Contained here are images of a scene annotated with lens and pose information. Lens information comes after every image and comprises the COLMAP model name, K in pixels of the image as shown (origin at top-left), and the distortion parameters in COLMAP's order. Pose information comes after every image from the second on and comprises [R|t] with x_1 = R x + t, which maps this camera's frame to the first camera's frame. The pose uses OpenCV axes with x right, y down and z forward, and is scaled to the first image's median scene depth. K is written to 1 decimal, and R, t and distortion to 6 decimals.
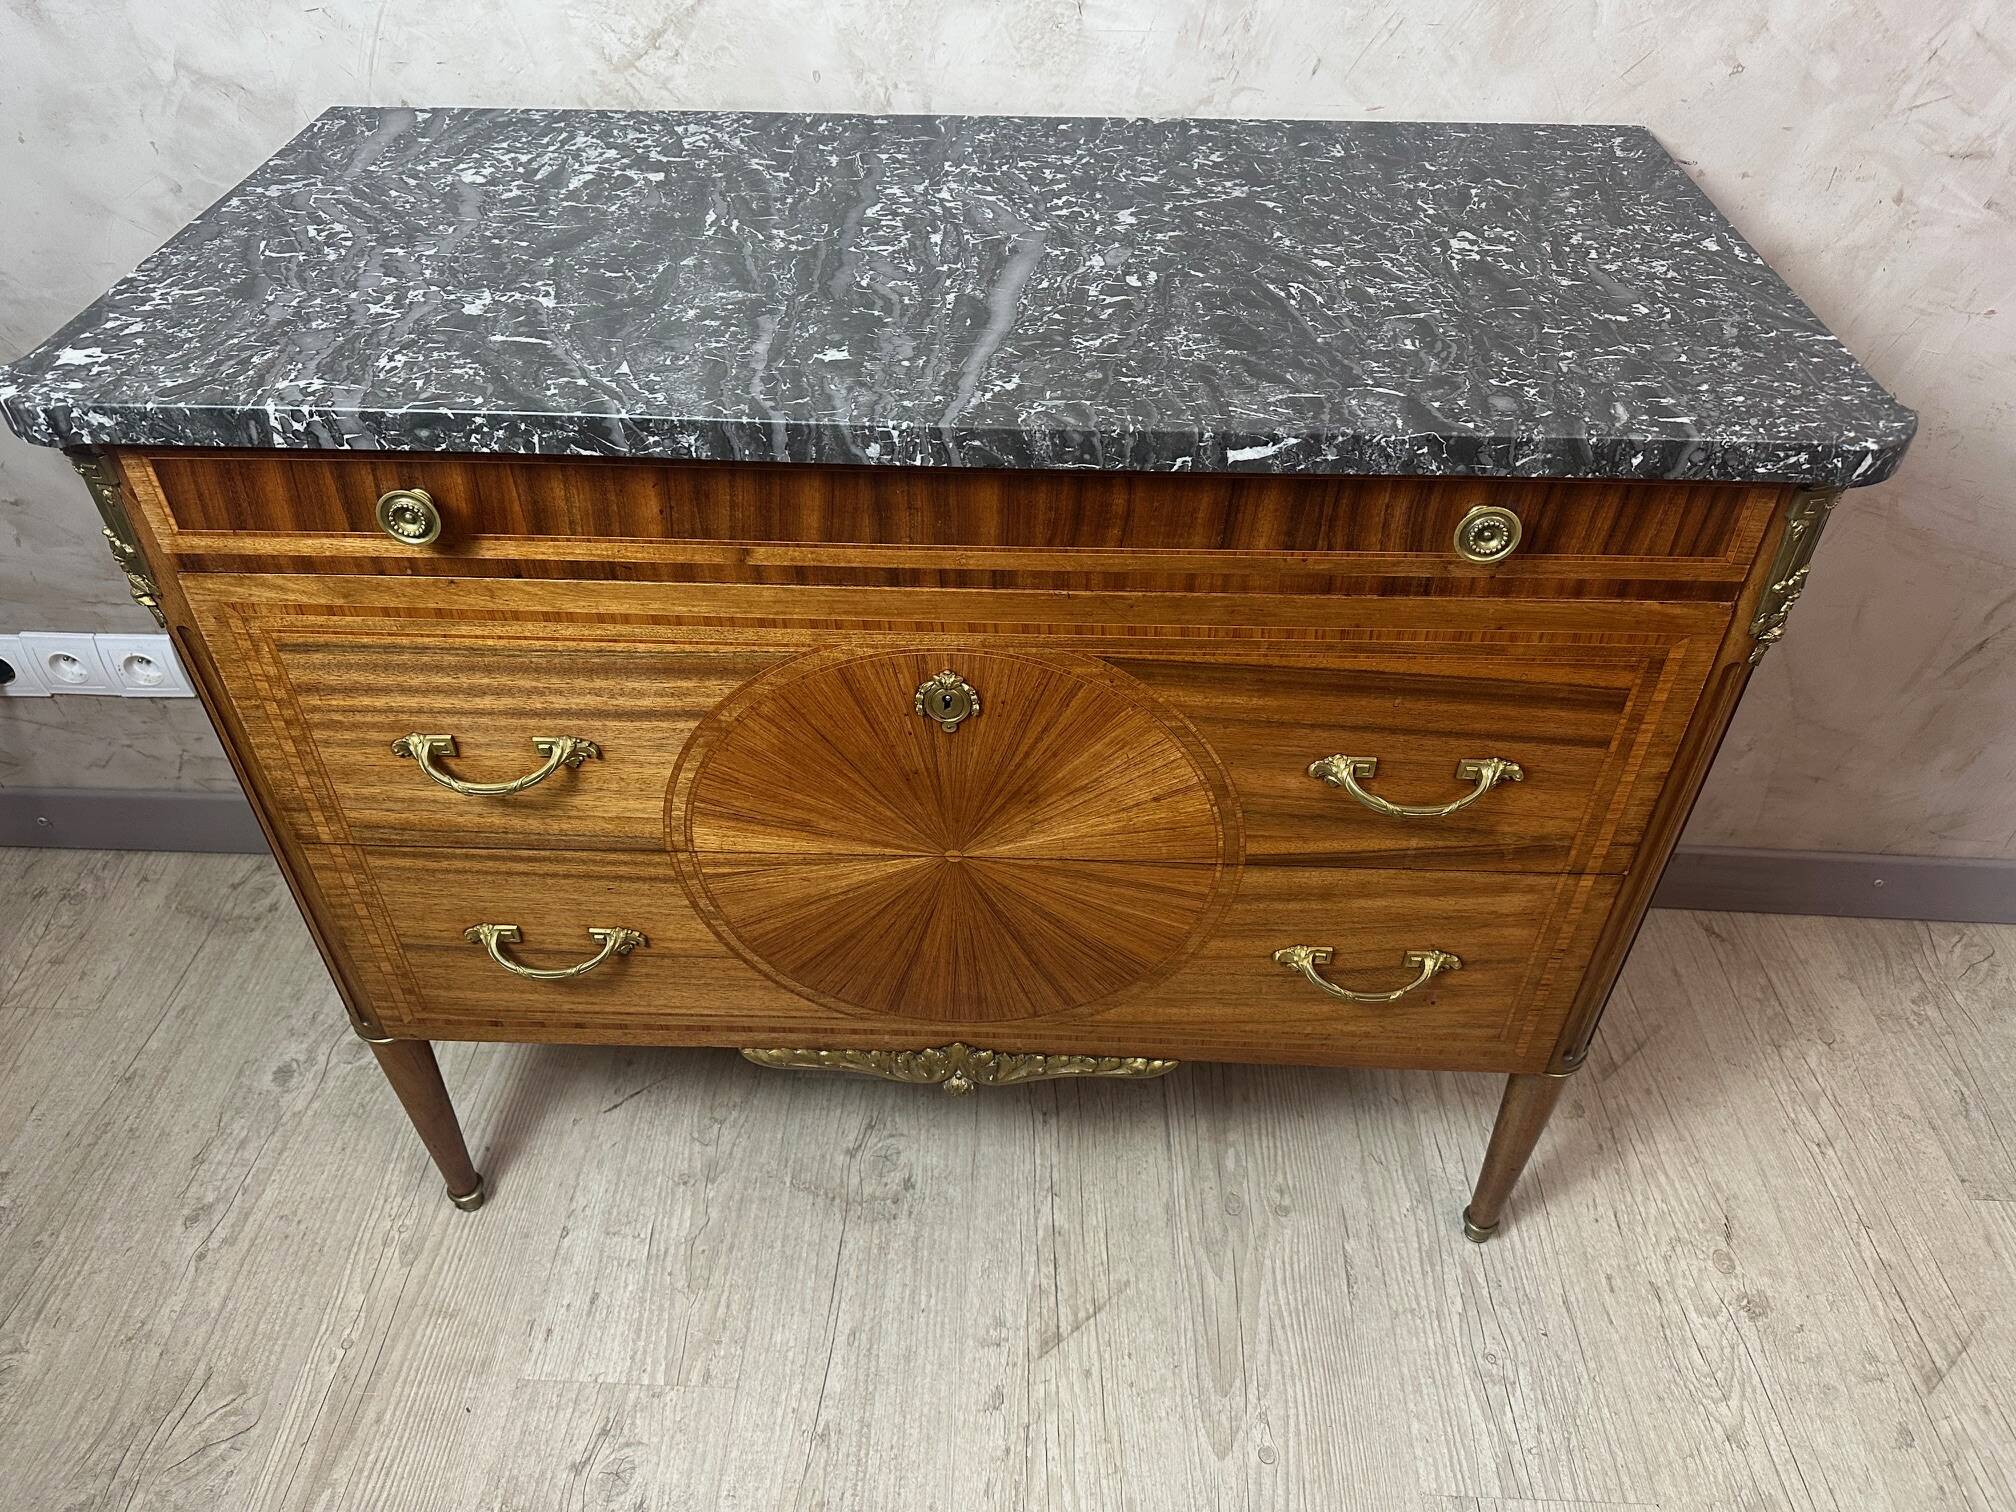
lens RADIAL K [[1429.7, 0, 1001.9], [0, 1429.7, 749.3], [0, 0, 1]] dist [0.042462, -0.049529]
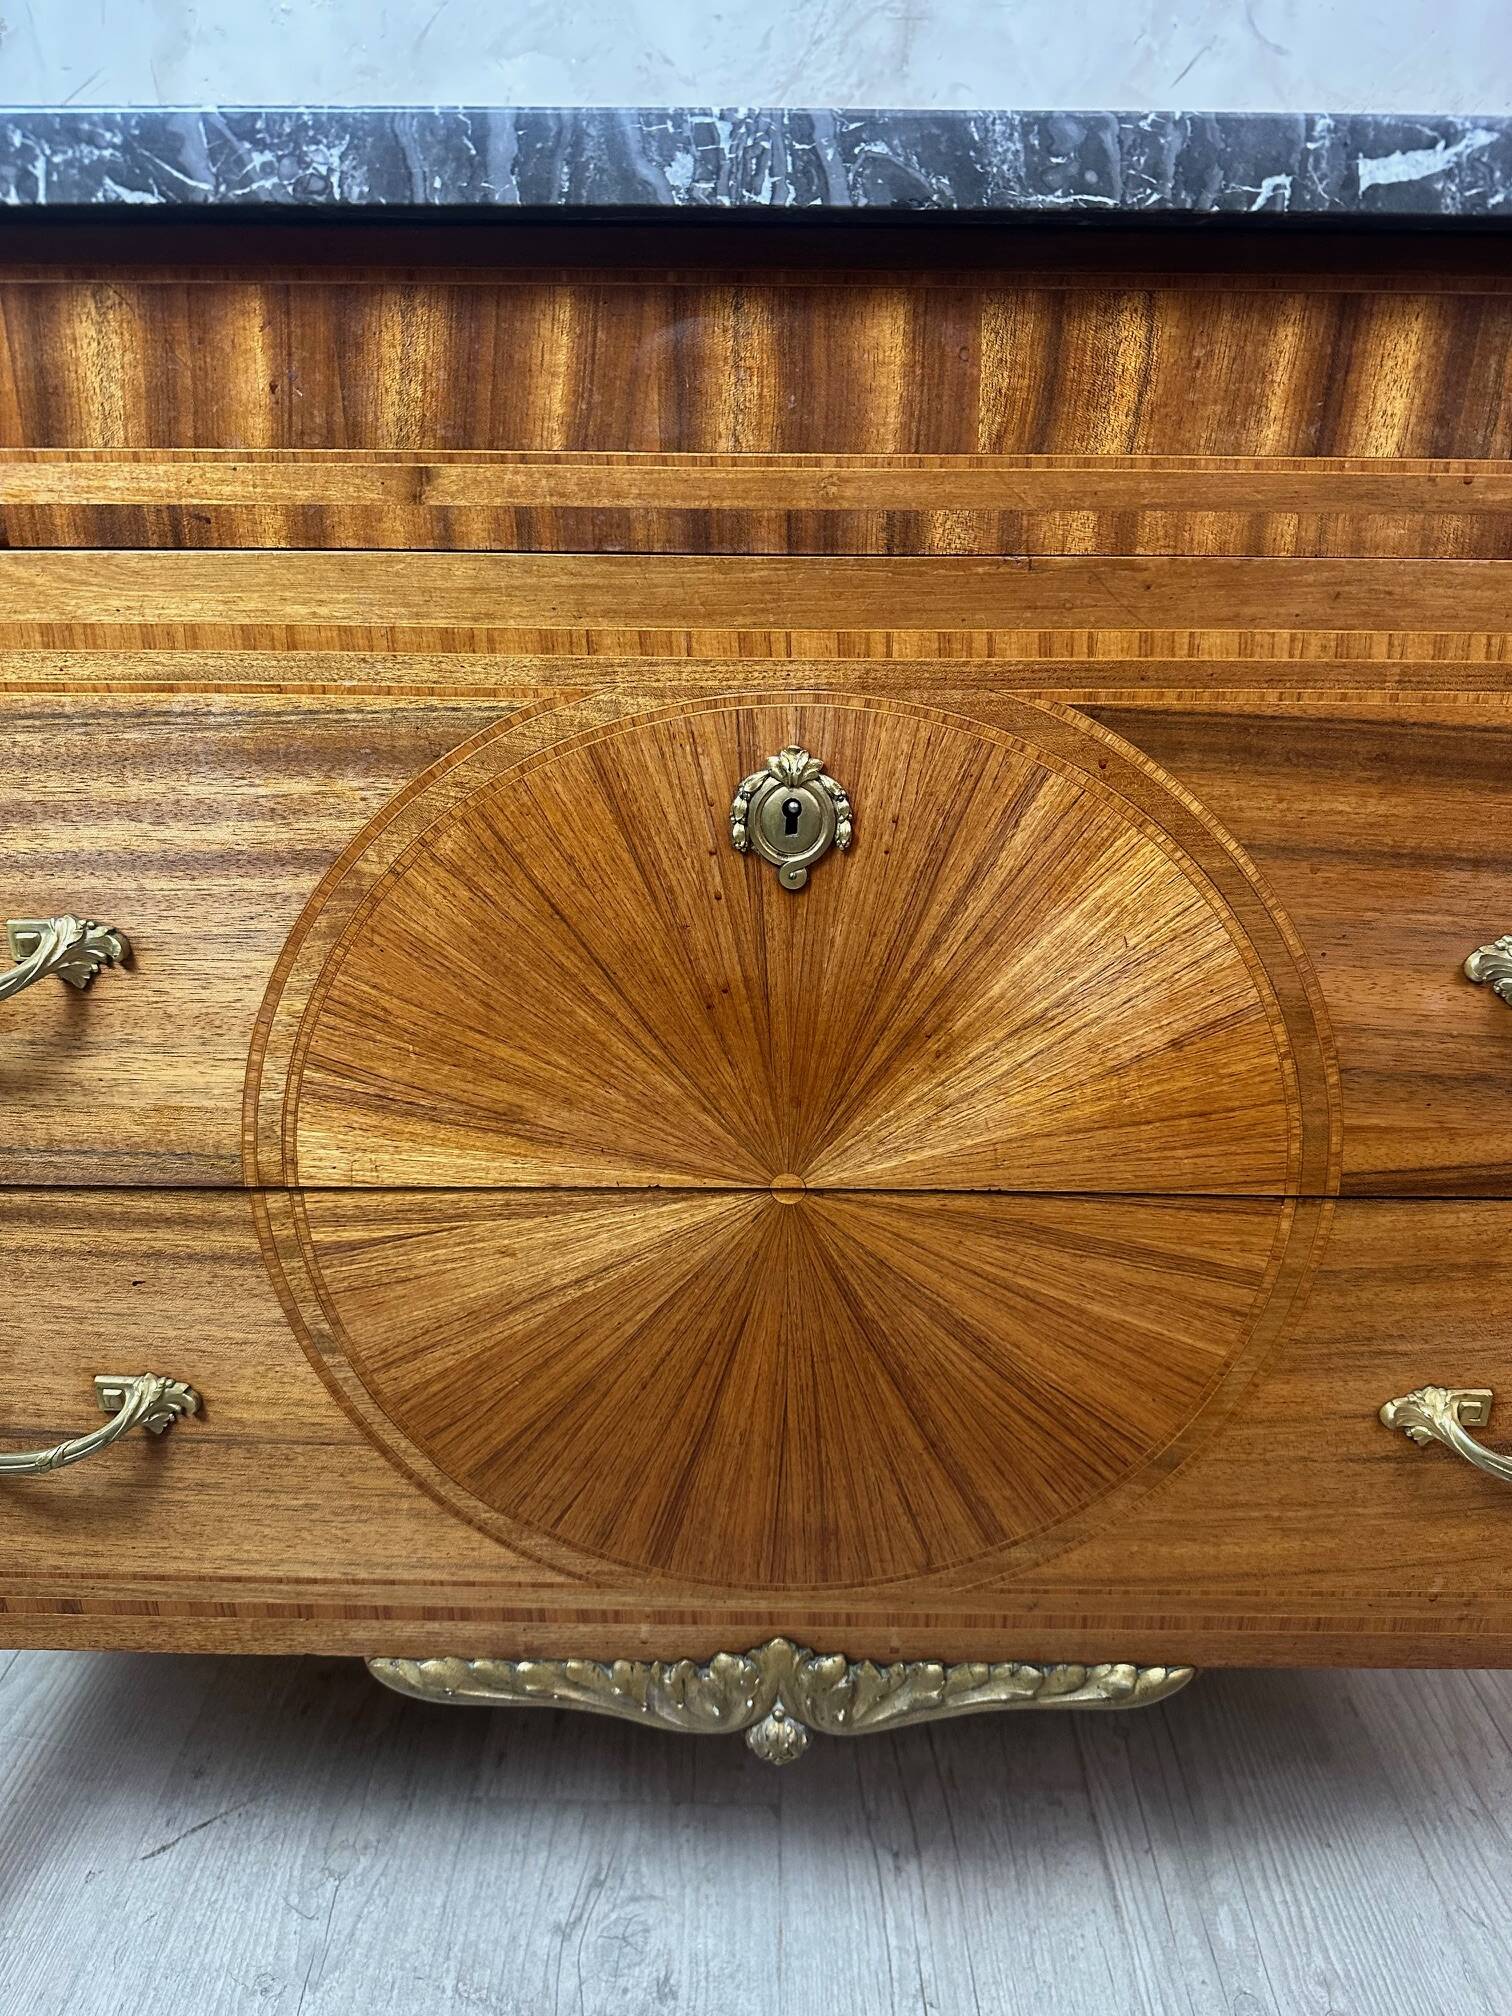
lens RADIAL K [[1422.0, 0, 758.5], [0, 1422.0, 971.3], [0, 0, 1]] dist [0.056191, -0.107485]
pose [[0.999675, -0.004168, 0.025156, -0.053570], [0.013098, 0.930388, -0.366343, 0.179241], [-0.021878, 0.366554, 0.930140, 0.442363]]
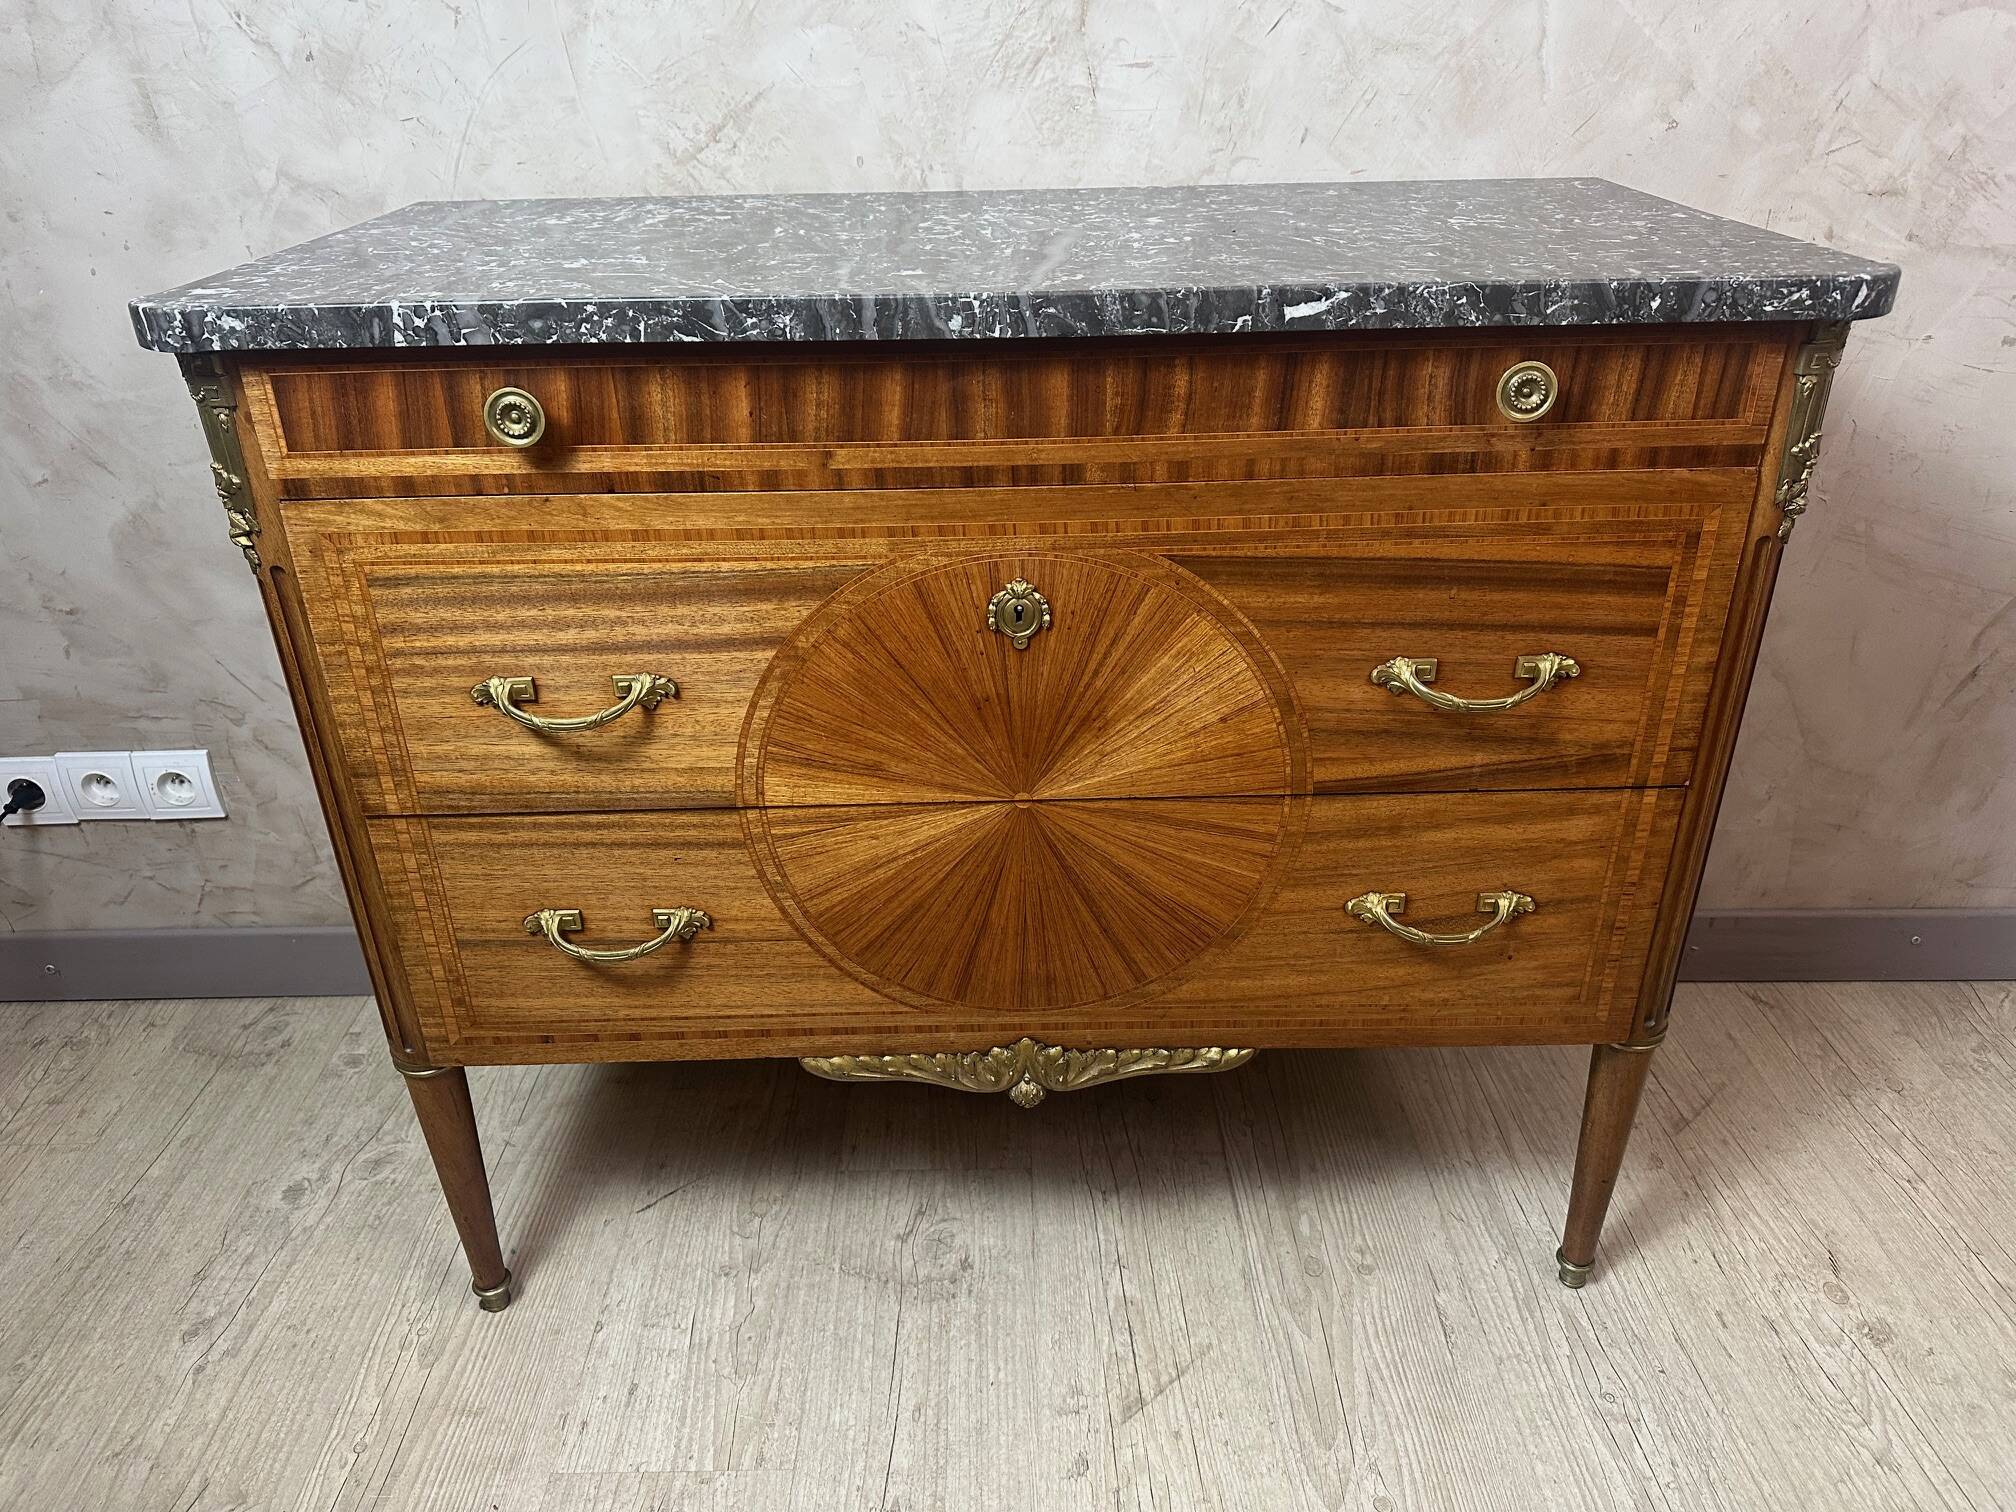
lens RADIAL K [[1429.4, 0, 1008.0], [0, 1429.4, 756.0], [0, 0, 1]] dist [0.034320, -0.035382]
pose [[0.998848, -0.039048, 0.027893, -0.066091], [0.044332, 0.973372, -0.224905, 0.250072], [-0.018368, 0.225882, 0.973981, 0.014965]]
